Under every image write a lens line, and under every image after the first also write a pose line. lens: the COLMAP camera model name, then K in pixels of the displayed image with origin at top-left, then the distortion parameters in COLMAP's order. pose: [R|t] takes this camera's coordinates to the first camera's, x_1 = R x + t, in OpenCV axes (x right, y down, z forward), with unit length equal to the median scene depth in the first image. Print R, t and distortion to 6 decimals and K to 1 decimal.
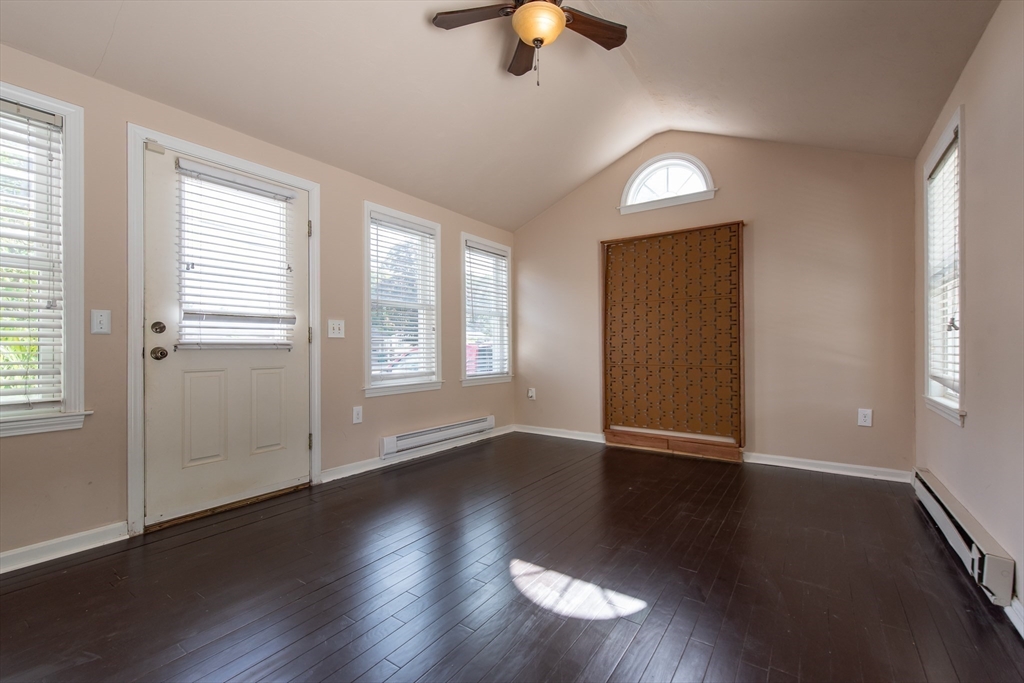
lens RADIAL K [[444.8, 0, 512.8], [0, 444.8, 338.8], [0, 0, 1]] dist [-0.000099, 0.000842]
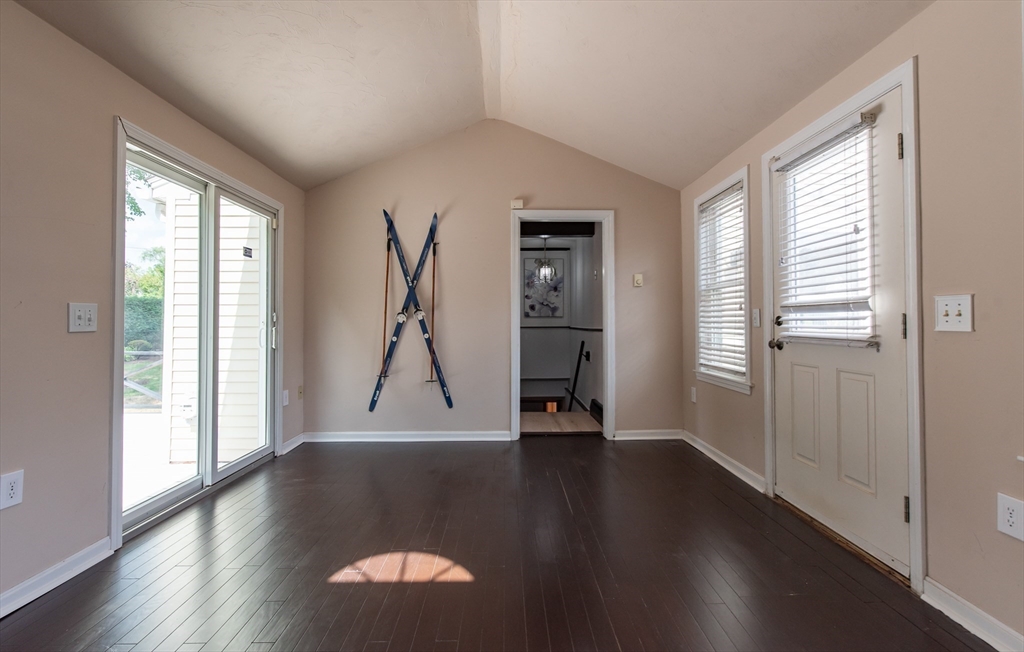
lens RADIAL K [[453.0, 0, 512.9], [0, 453.0, 326.9], [0, 0, 1]] dist [-0.000892, -0.000166]
pose [[-0.817439, 0.001897, -0.576011, 0.371460], [0.002980, 0.999995, -0.000935, -0.011513], [0.576007, -0.002481, -0.817441, 1.436127]]
